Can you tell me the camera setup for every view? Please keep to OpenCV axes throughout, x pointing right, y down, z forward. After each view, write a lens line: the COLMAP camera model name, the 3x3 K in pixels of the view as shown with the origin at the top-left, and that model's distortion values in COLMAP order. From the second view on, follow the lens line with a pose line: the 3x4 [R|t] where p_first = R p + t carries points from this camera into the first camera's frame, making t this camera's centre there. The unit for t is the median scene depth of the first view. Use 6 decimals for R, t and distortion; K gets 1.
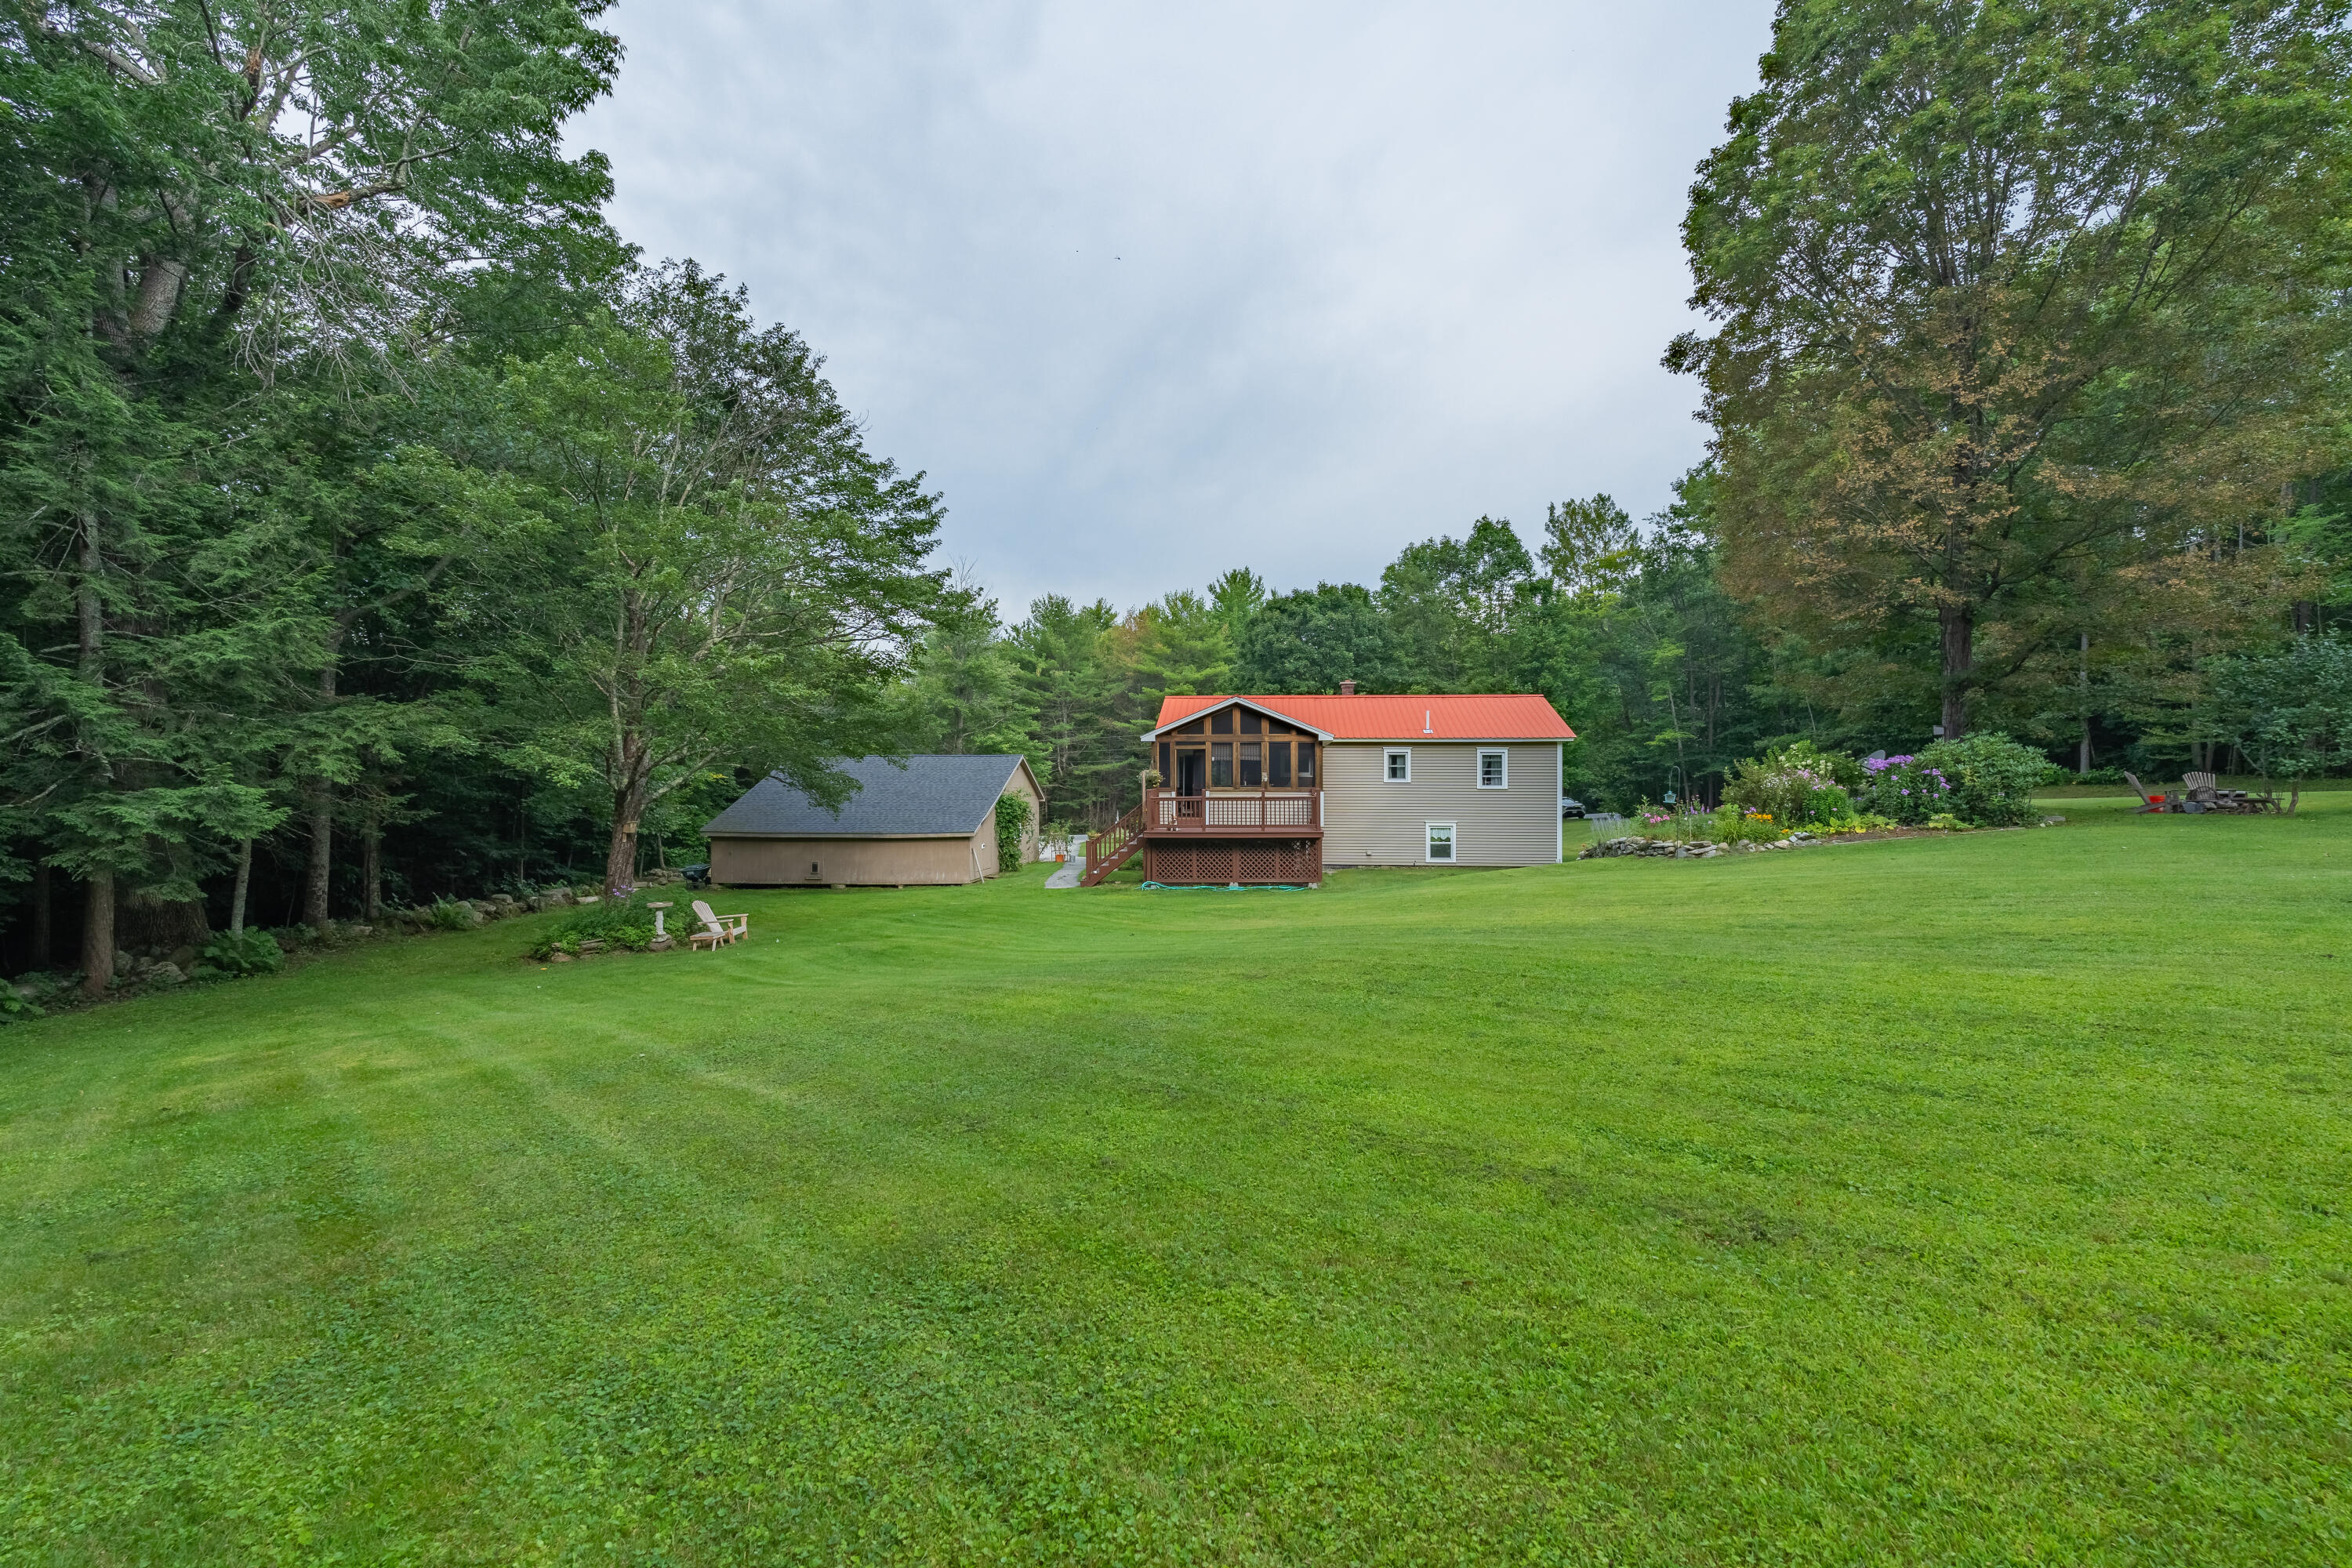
lens RADIAL K [[1038.0, 0, 1185.3], [0, 1038.0, 803.3], [0, 0, 1]] dist [0.001540, 0.000728]
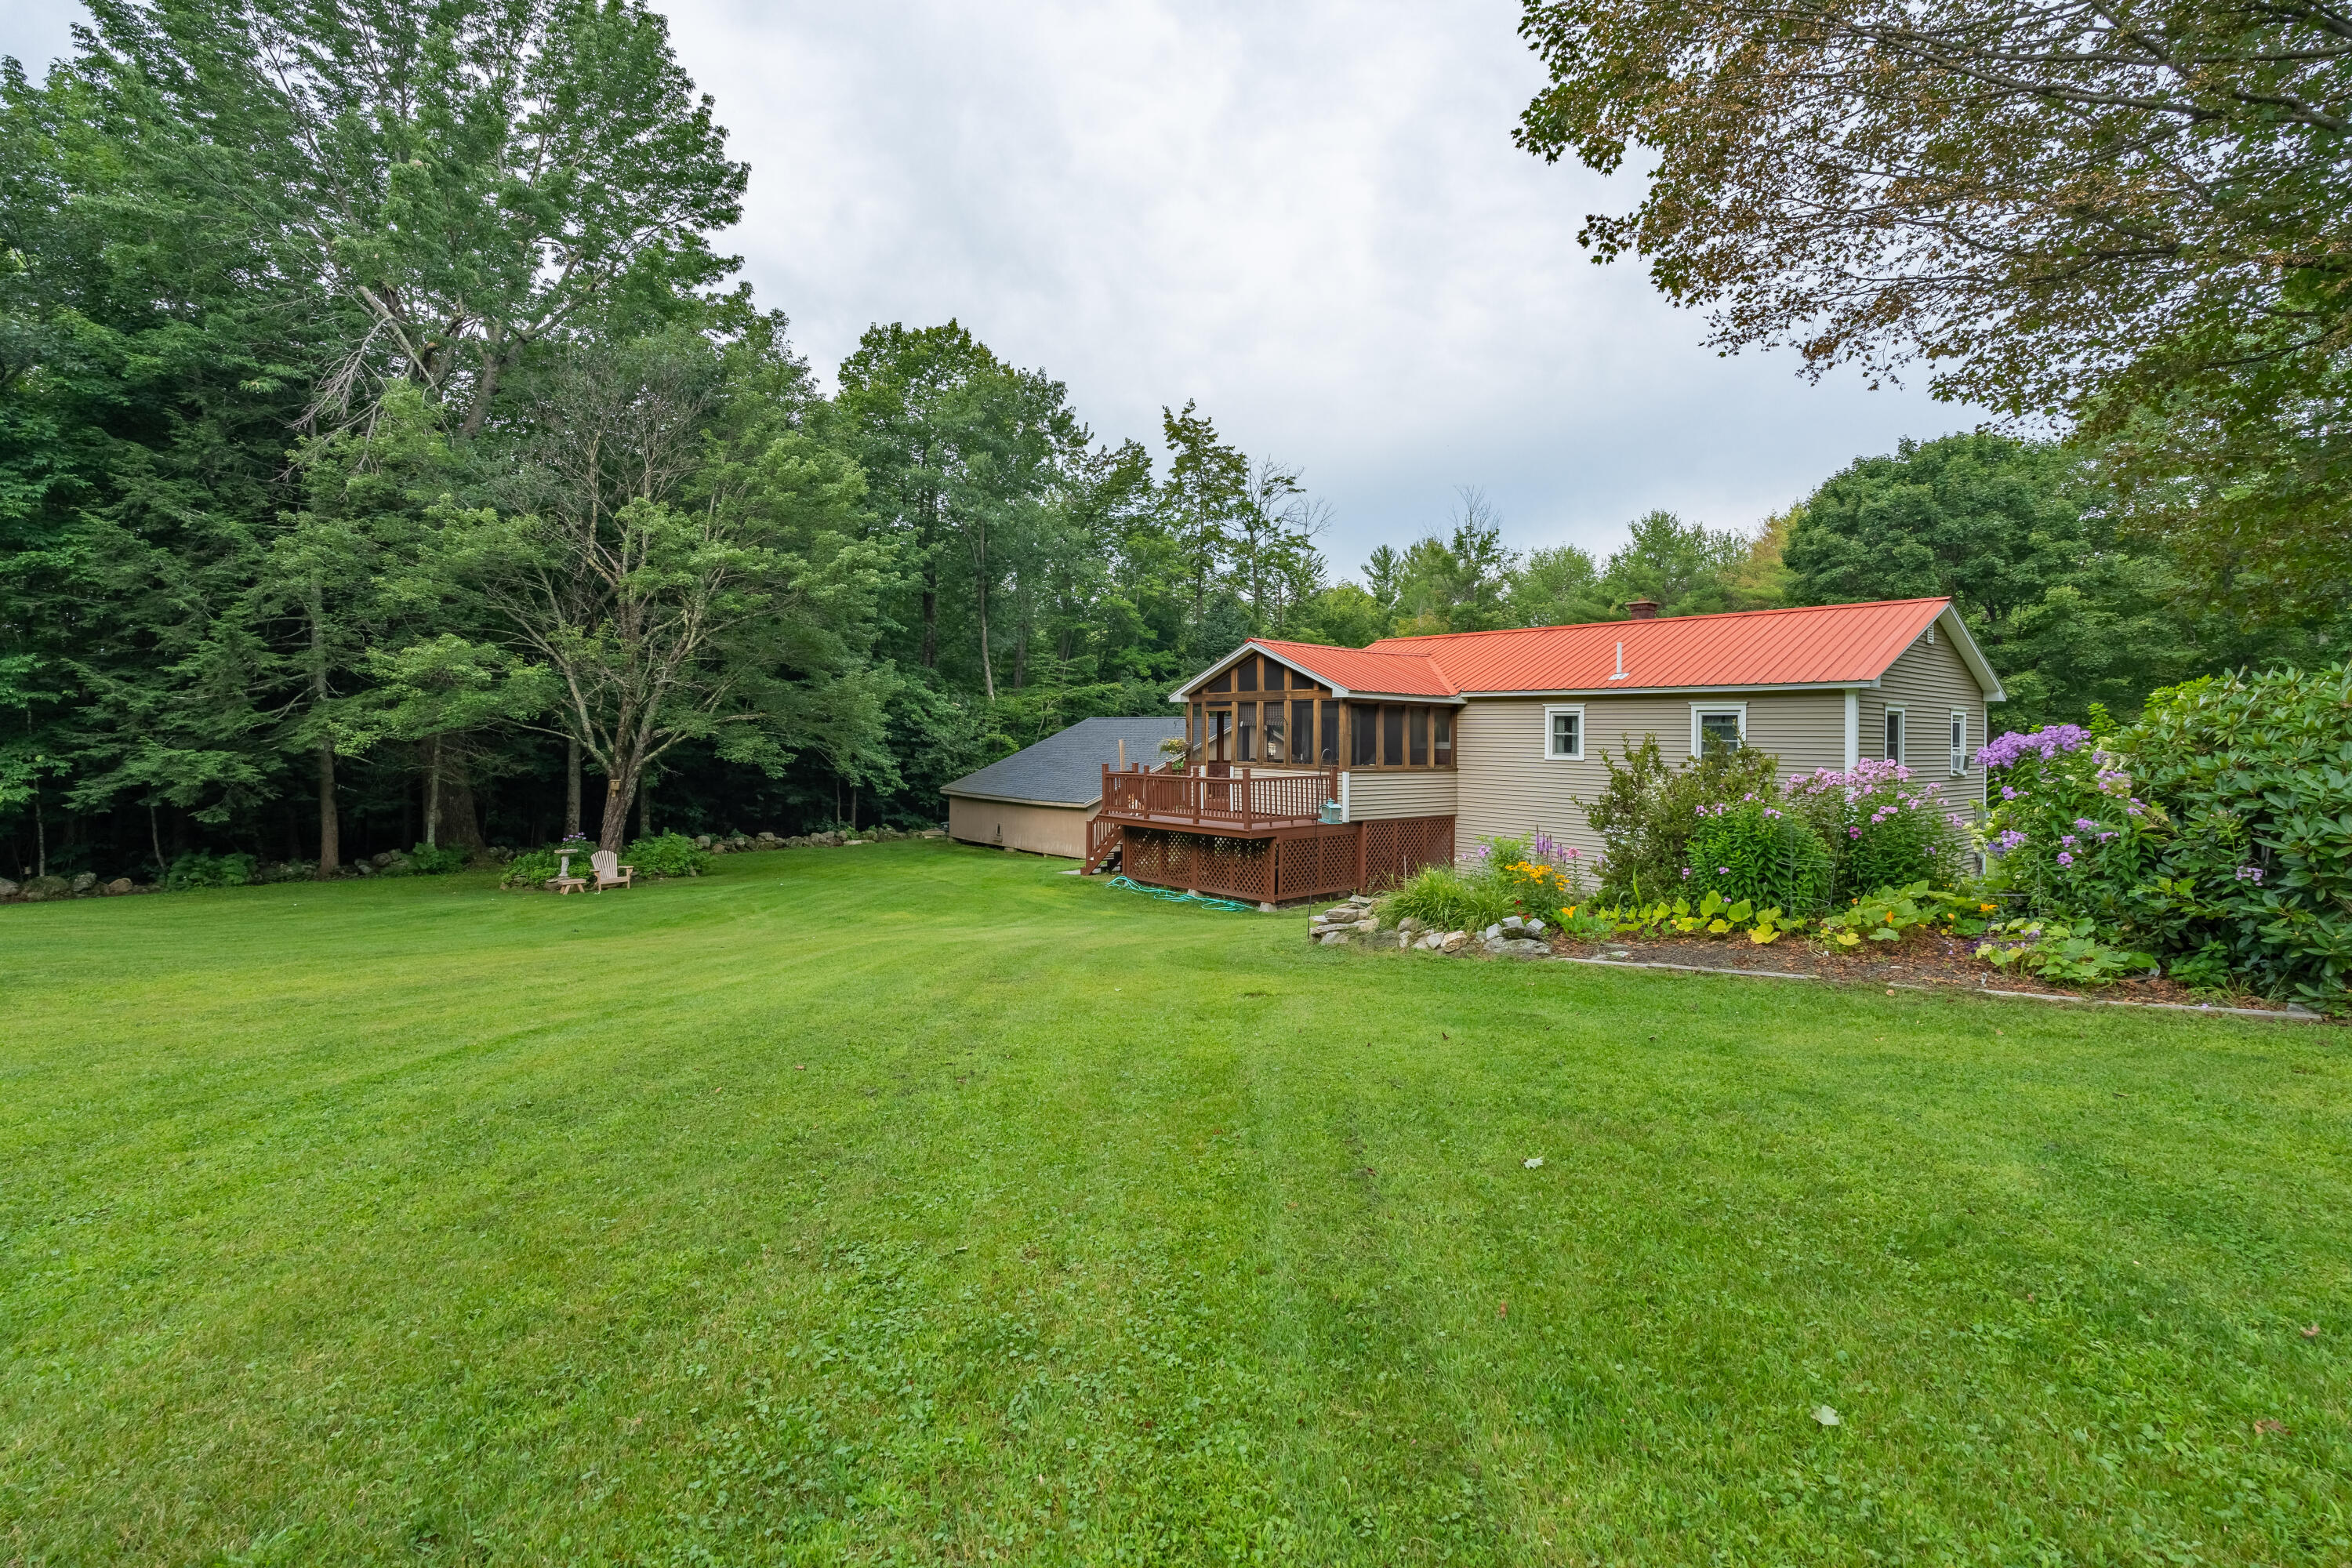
lens RADIAL K [[1056.2, 0, 1176.0], [0, 1056.2, 784.0], [0, 0, 1]] dist [-0.000202, 0.000053]
pose [[0.701938, 0.040610, -0.711080, 0.497114], [-0.023546, 0.999151, 0.033819, -0.021700], [0.711849, -0.006996, 0.702298, 0.386874]]
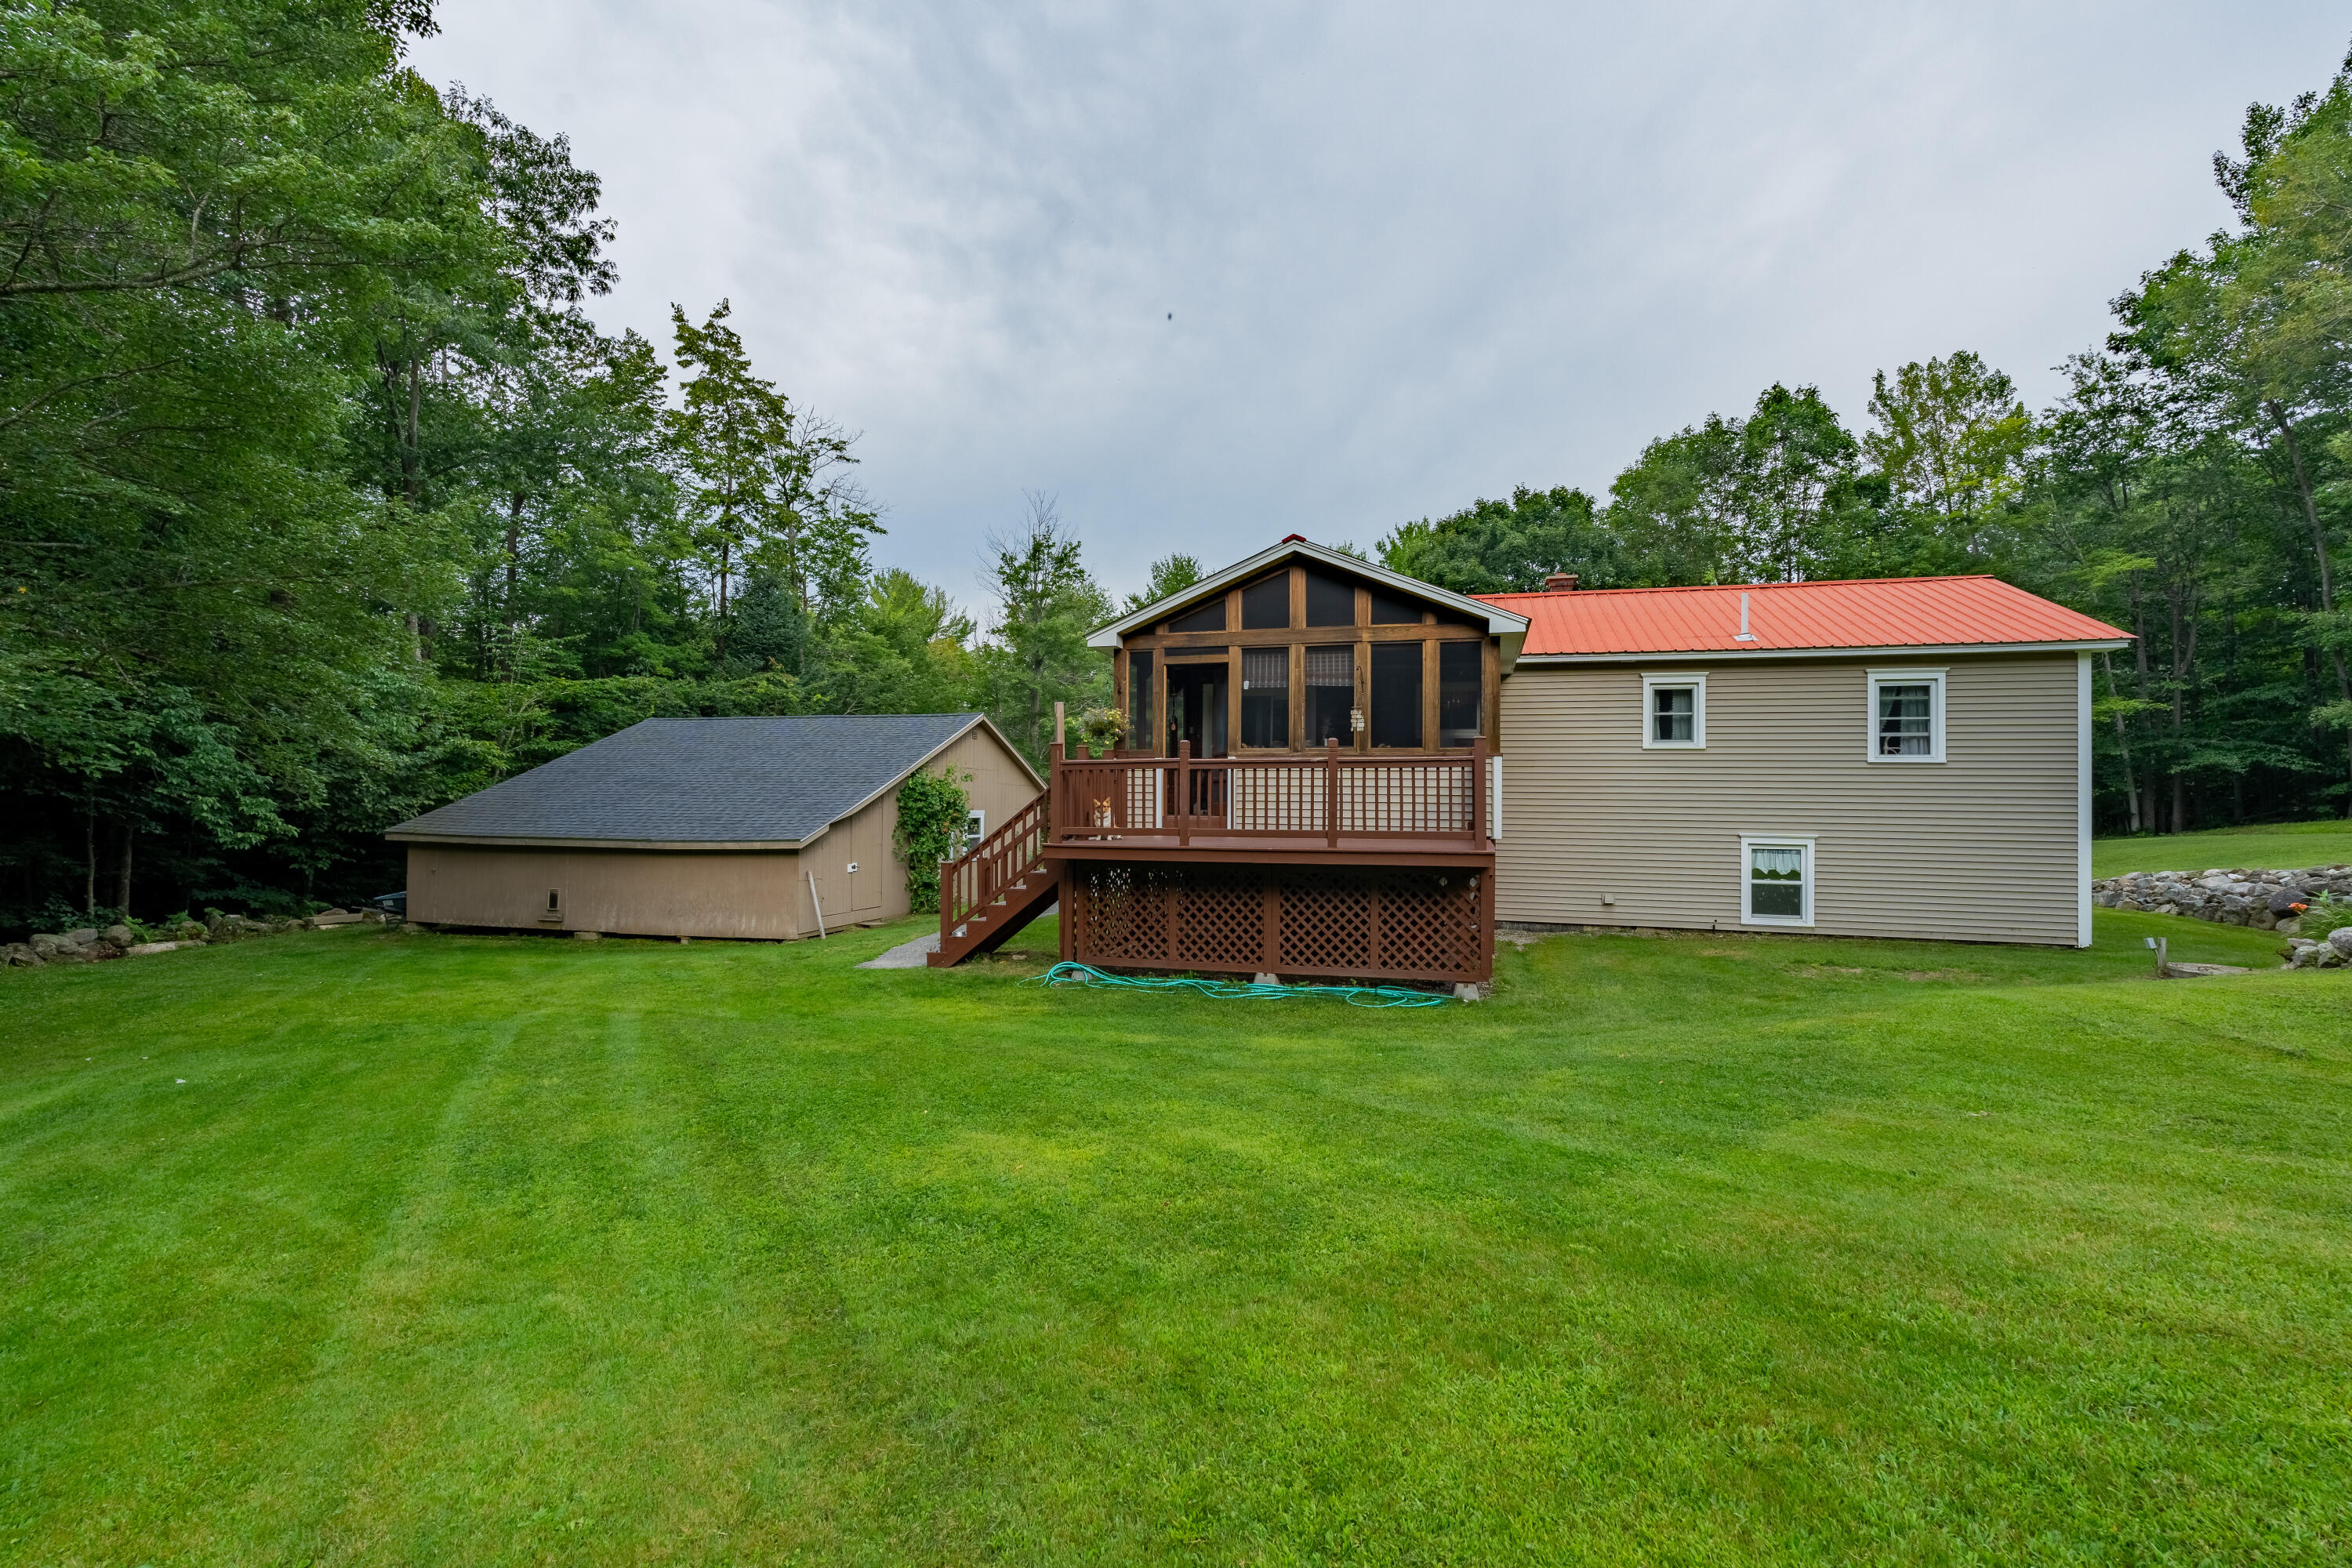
lens RADIAL K [[1038.0, 0, 1185.3], [0, 1038.0, 803.3], [0, 0, 1]] dist [0.001540, 0.000728]
pose [[0.982341, 0.009365, -0.186863, 0.077776], [-0.012598, 0.999791, -0.016124, 0.014473], [0.186673, 0.018194, 0.982254, 0.508876]]
